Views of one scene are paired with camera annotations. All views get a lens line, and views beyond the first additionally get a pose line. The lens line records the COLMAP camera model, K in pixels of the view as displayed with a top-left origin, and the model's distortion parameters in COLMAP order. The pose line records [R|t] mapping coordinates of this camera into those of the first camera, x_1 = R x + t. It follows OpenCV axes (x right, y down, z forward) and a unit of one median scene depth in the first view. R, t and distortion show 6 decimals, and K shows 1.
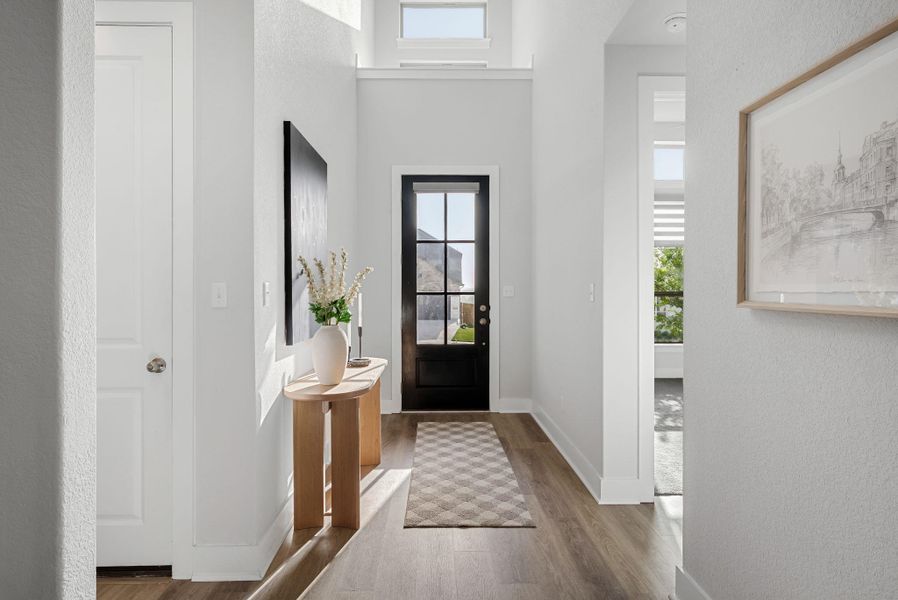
lens RADIAL K [[412.0, 0, 449.7], [0, 412.0, 275.6], [0, 0, 1]] dist [0.002332, 0.000320]
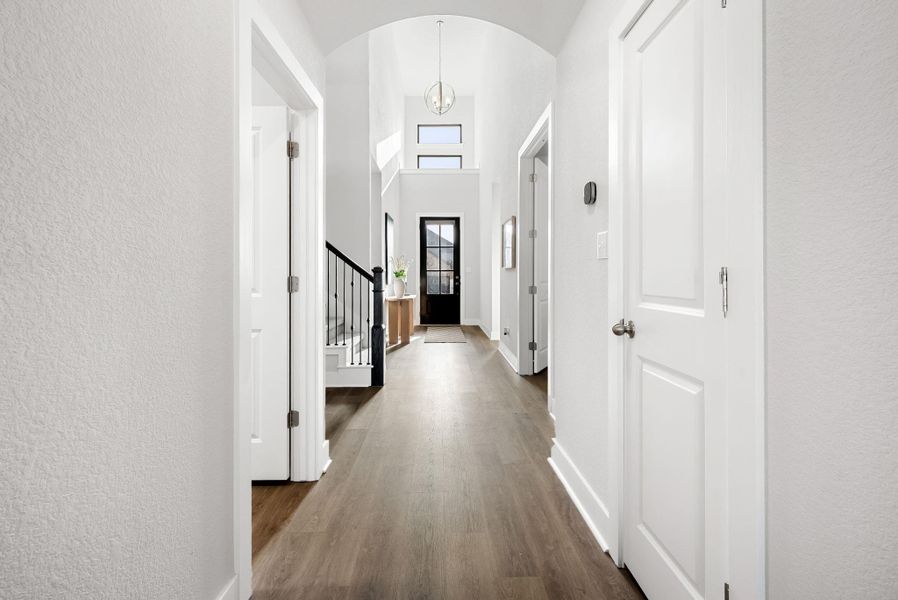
lens RADIAL K [[412.0, 0, 449.7], [0, 412.0, 275.6], [0, 0, 1]] dist [0.002332, 0.000320]
pose [[0.999899, -0.001858, -0.014079, 0.072685], [0.002223, 0.999660, 0.025981, 0.011840], [0.014026, -0.026010, 0.999563, -1.208399]]
